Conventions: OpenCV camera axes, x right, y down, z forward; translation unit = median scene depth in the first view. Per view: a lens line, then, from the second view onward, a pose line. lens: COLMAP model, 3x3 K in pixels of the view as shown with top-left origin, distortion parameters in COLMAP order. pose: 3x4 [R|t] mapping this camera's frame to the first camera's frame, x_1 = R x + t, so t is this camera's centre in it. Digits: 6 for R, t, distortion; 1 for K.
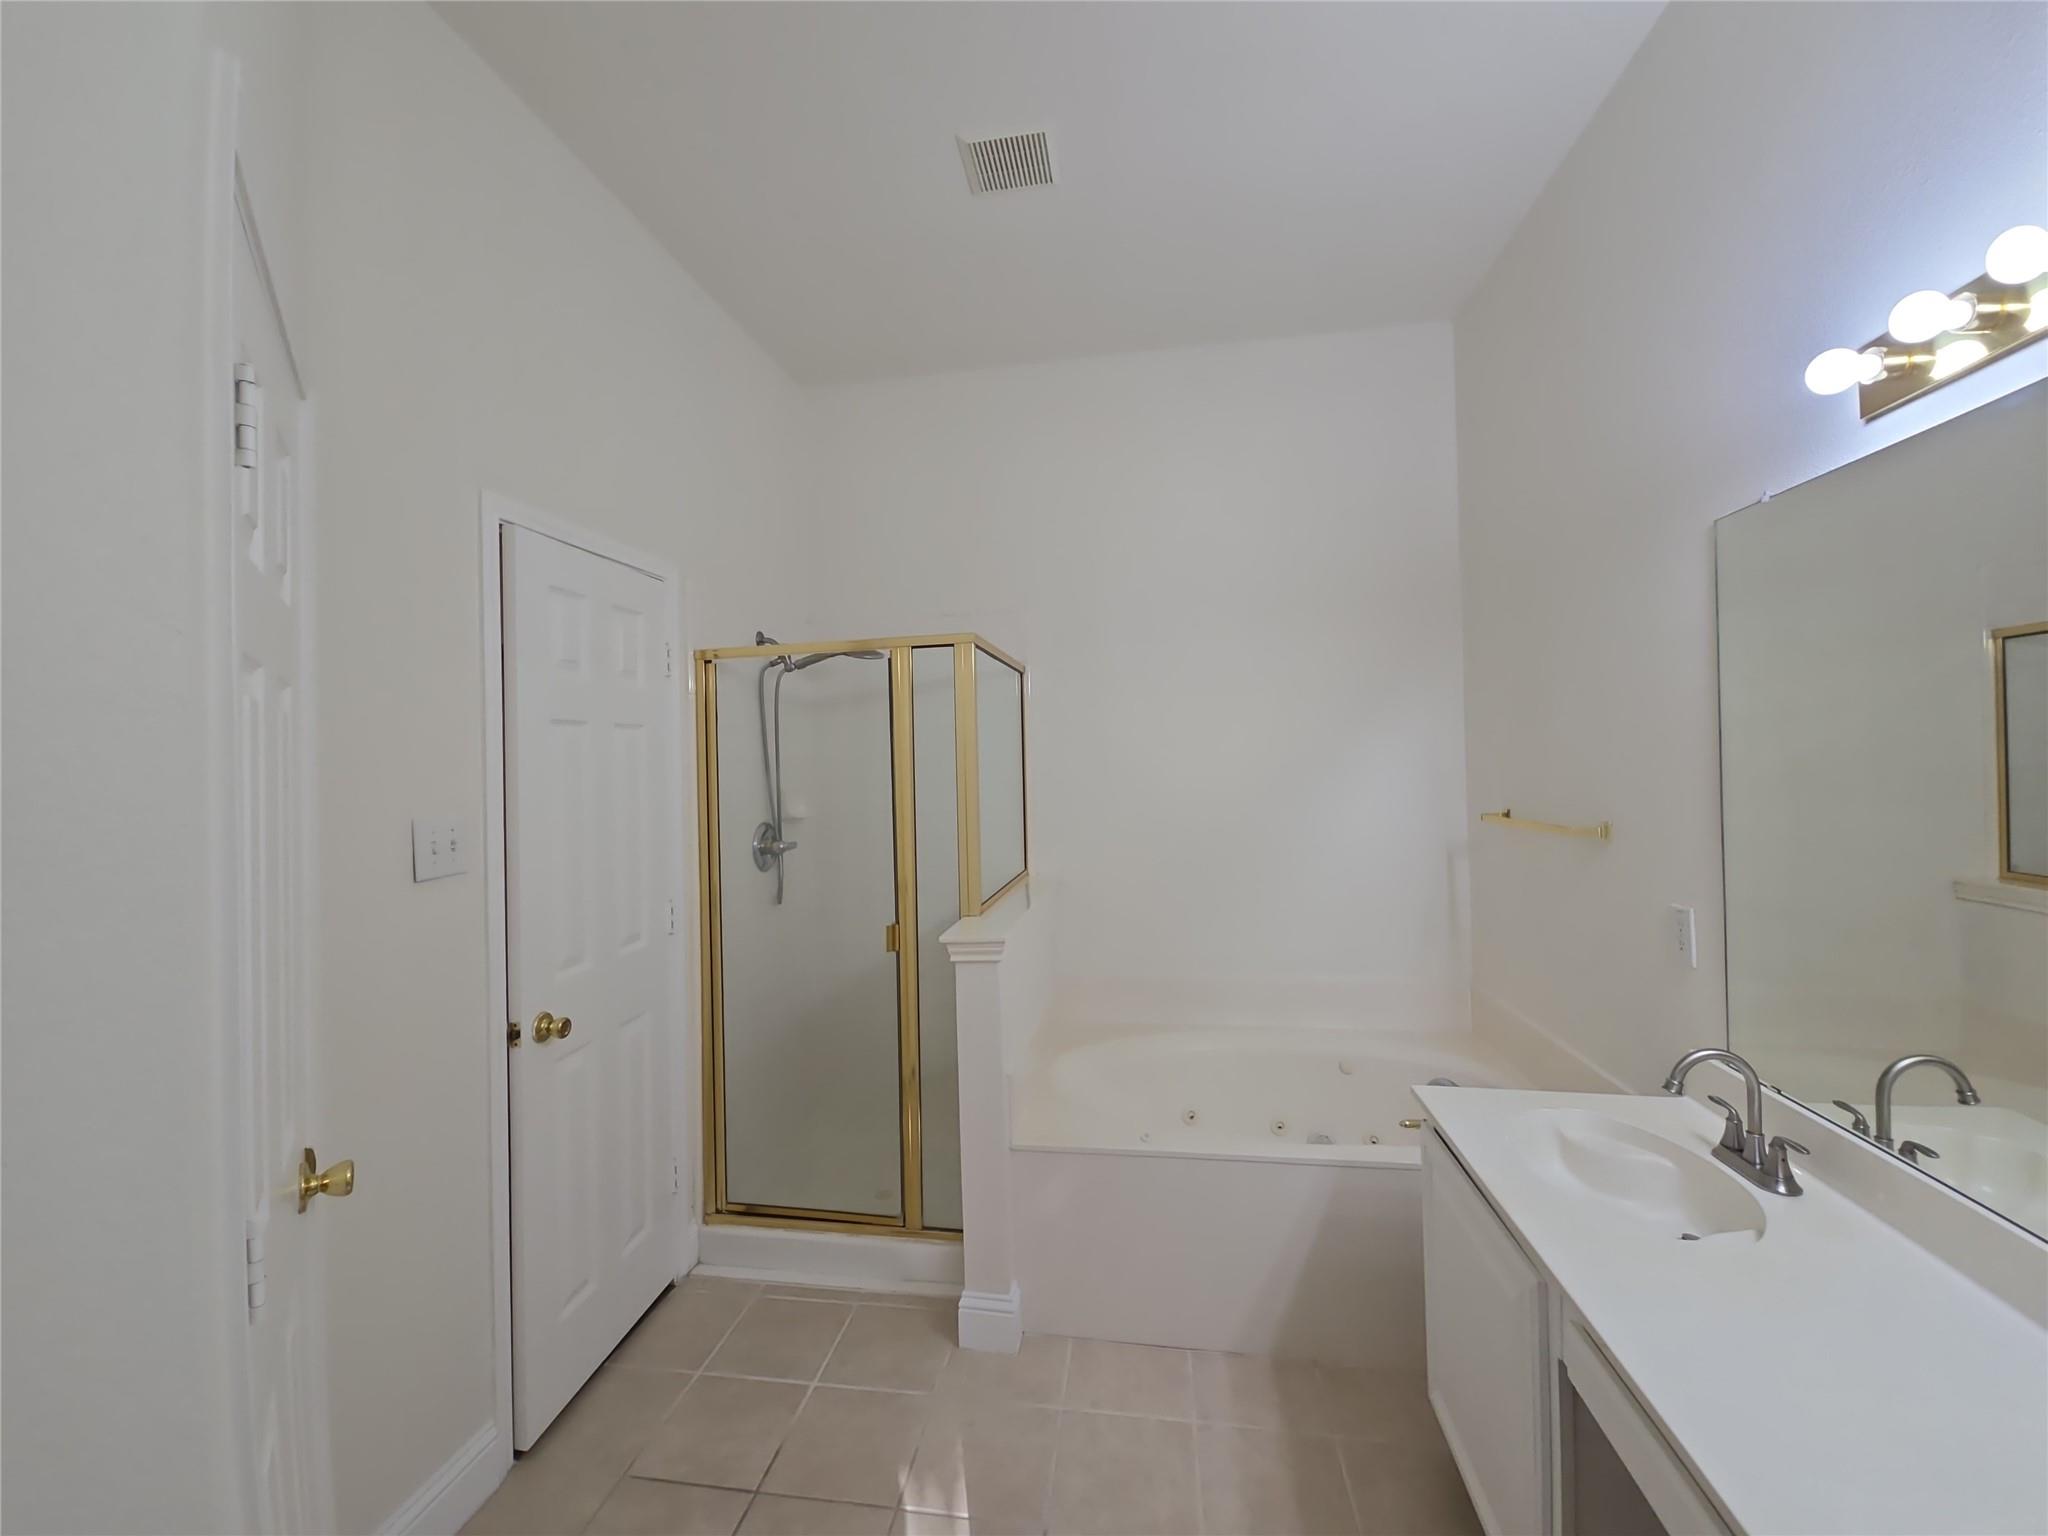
lens RADIAL K [[823.1, 0, 1020.3], [0, 823.1, 762.0], [0, 0, 1]] dist [0.017925, -0.012784]
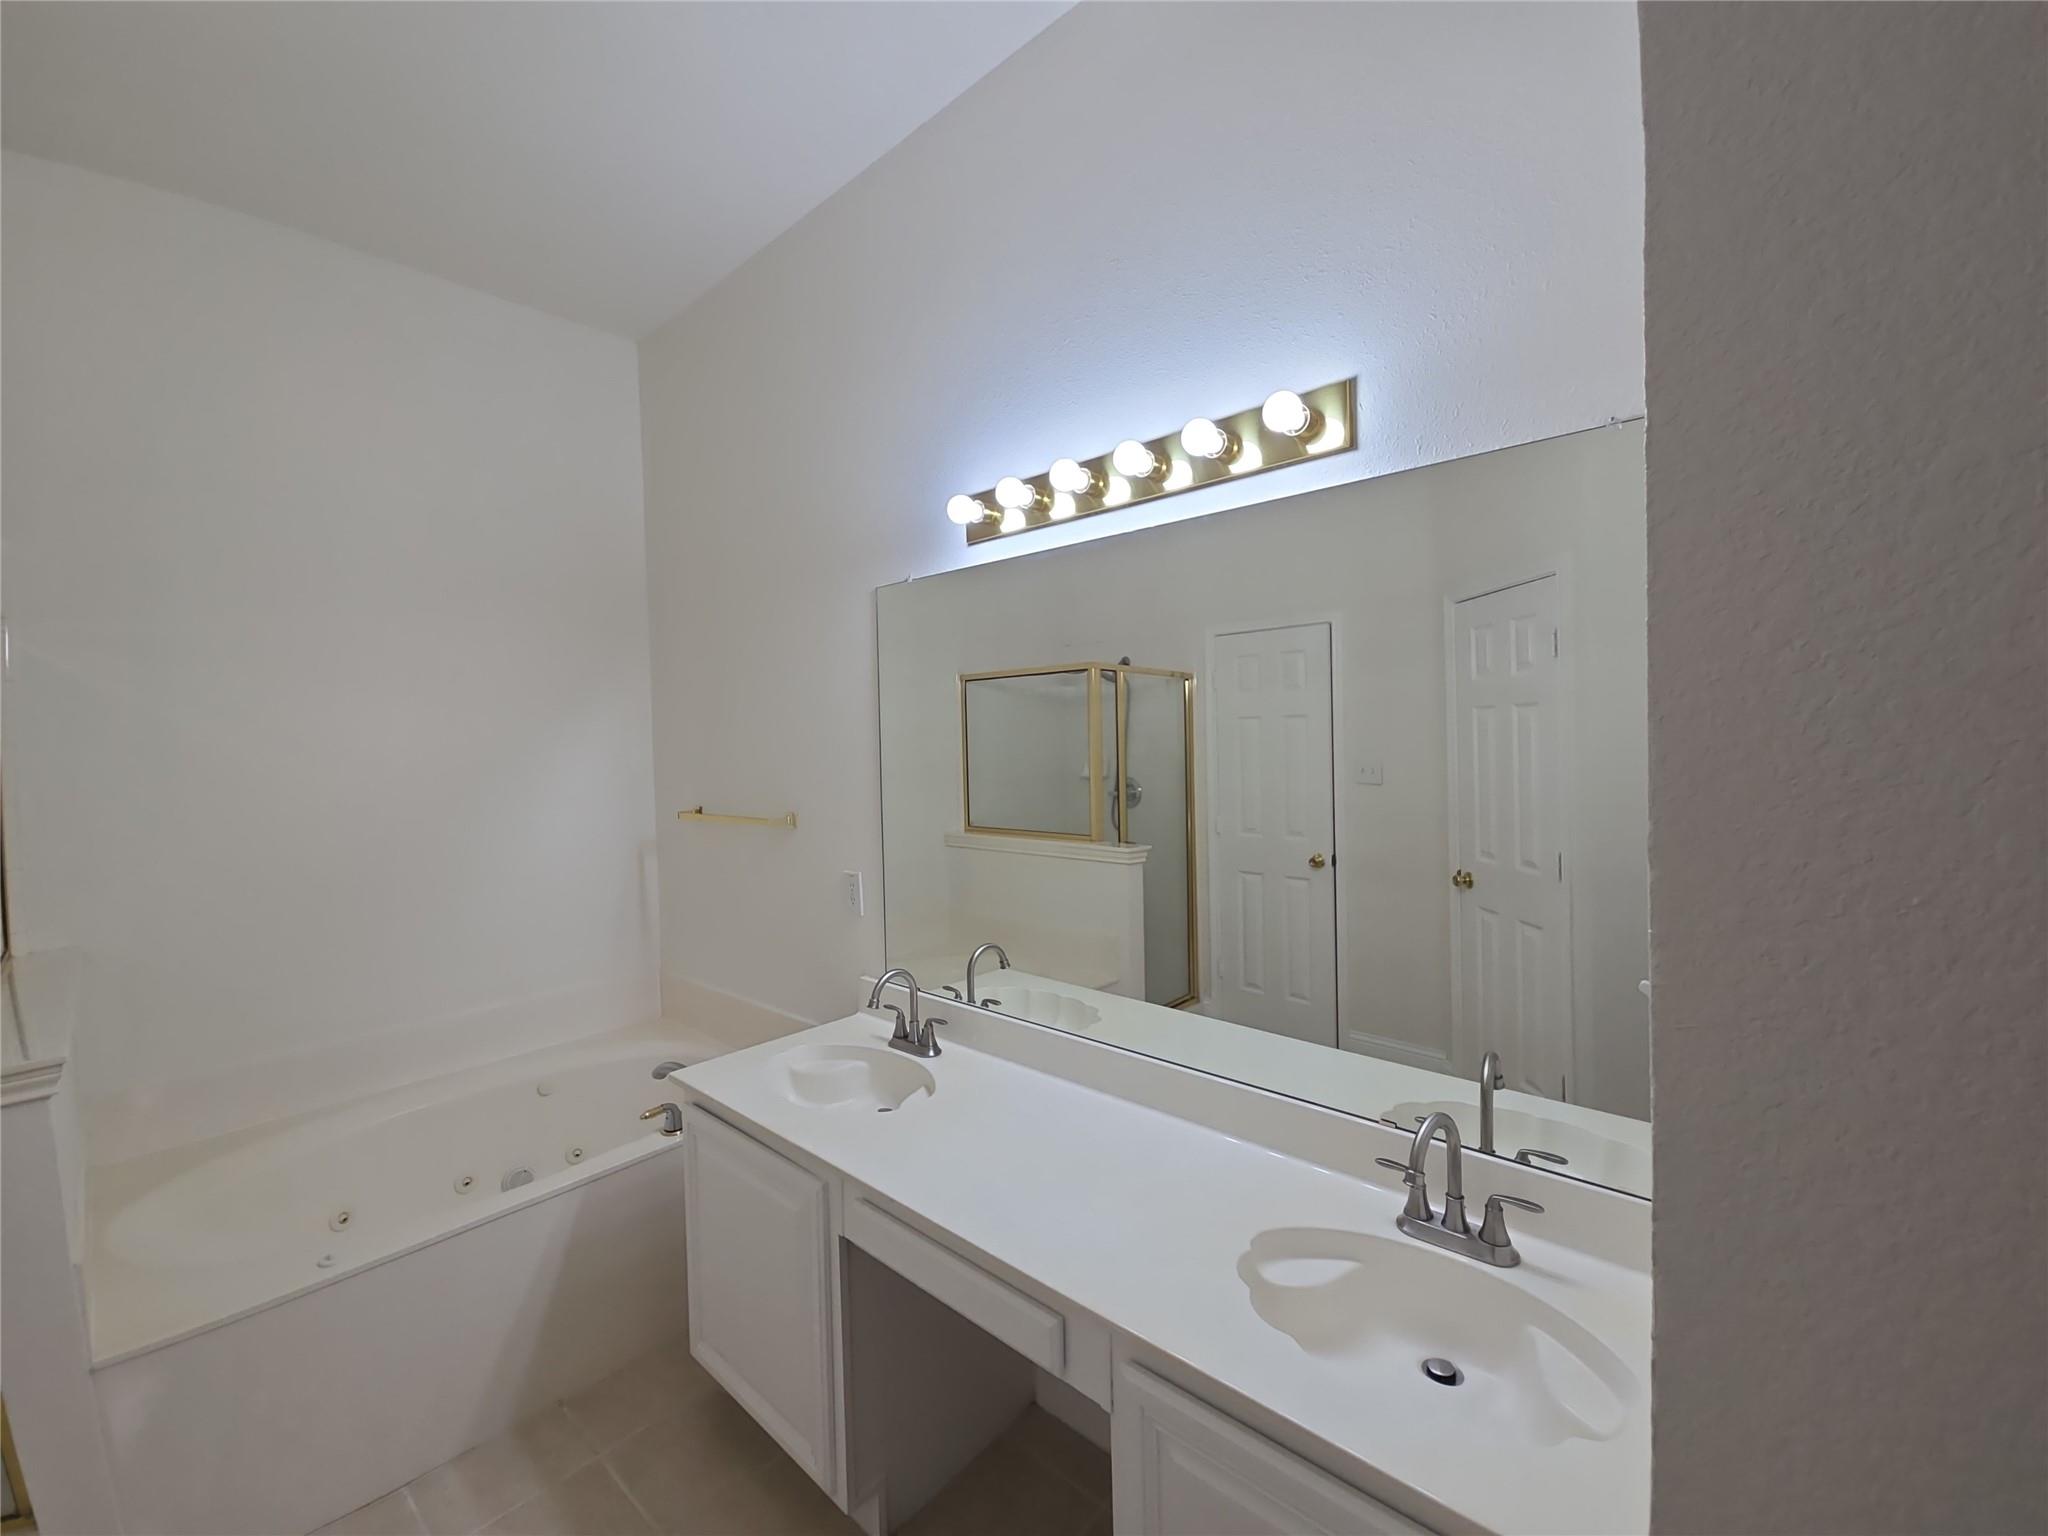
lens RADIAL K [[823.1, 0, 1020.3], [0, 823.1, 762.0], [0, 0, 1]] dist [0.017925, -0.012784]
pose [[0.553442, -0.014870, 0.832755, -0.182960], [0.013742, 0.999868, 0.008722, -0.011674], [-0.832774, 0.006616, 0.553573, 0.046194]]
